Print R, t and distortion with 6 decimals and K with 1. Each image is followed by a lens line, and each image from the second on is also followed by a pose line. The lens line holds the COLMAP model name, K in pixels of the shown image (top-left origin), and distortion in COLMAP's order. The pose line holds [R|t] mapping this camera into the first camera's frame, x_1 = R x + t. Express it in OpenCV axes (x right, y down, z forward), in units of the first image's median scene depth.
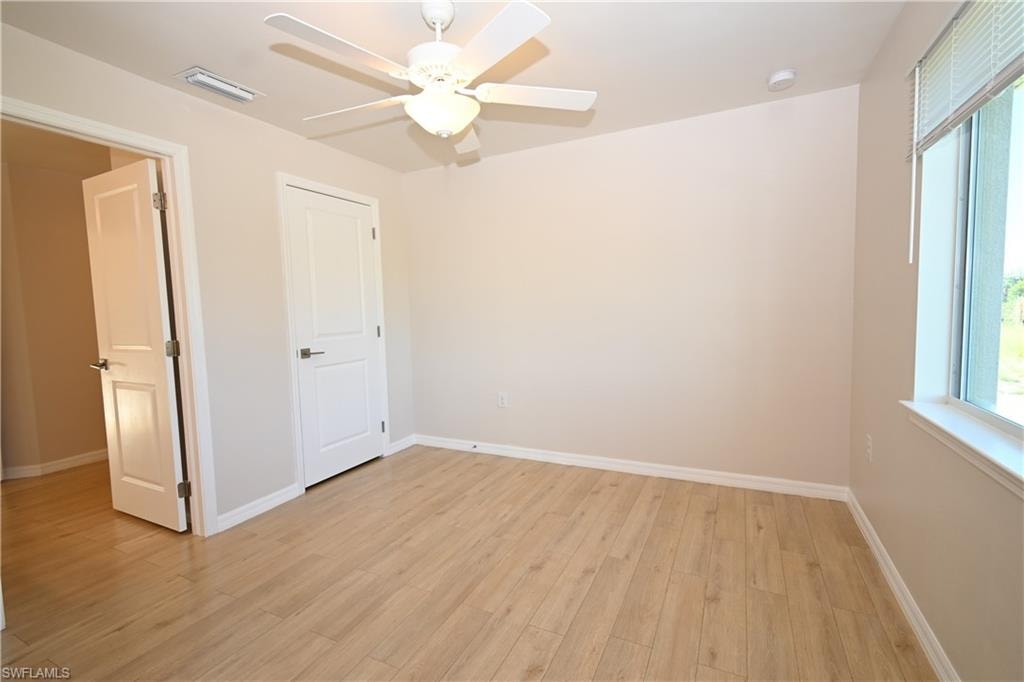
lens RADIAL K [[456.7, 0, 516.9], [0, 456.7, 340.2], [0, 0, 1]] dist [0.001998, -0.000970]
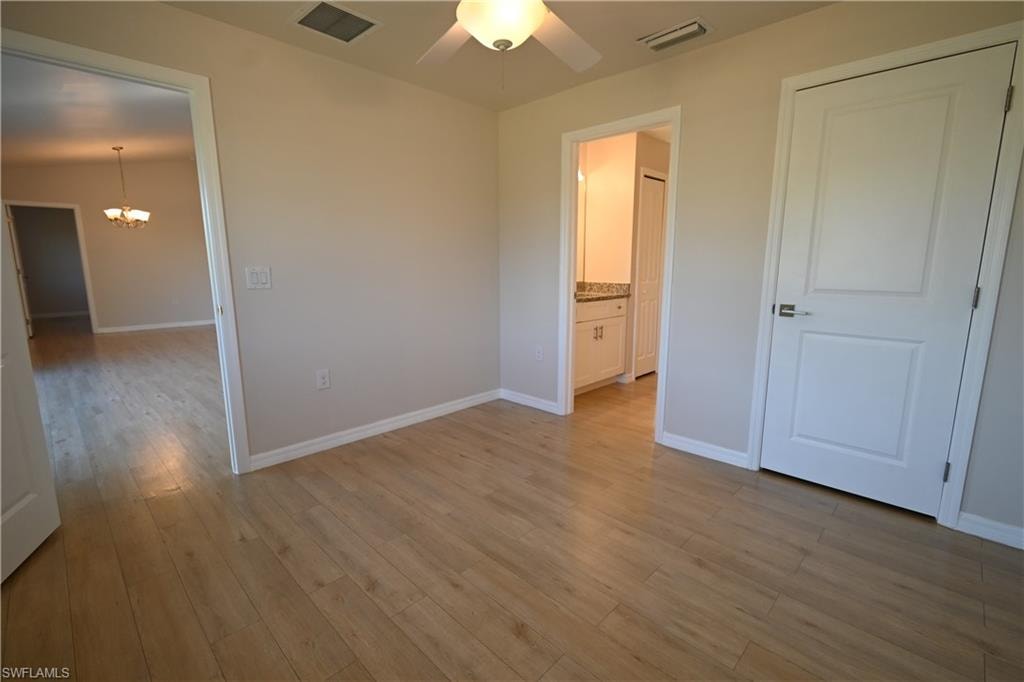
lens RADIAL K [[456.7, 0, 516.9], [0, 456.7, 340.2], [0, 0, 1]] dist [0.001998, -0.000970]
pose [[-0.313242, 0.186553, -0.931170, 0.522681], [-0.067213, 0.973702, 0.217684, -0.074407], [0.947292, 0.130775, -0.292465, 0.971924]]
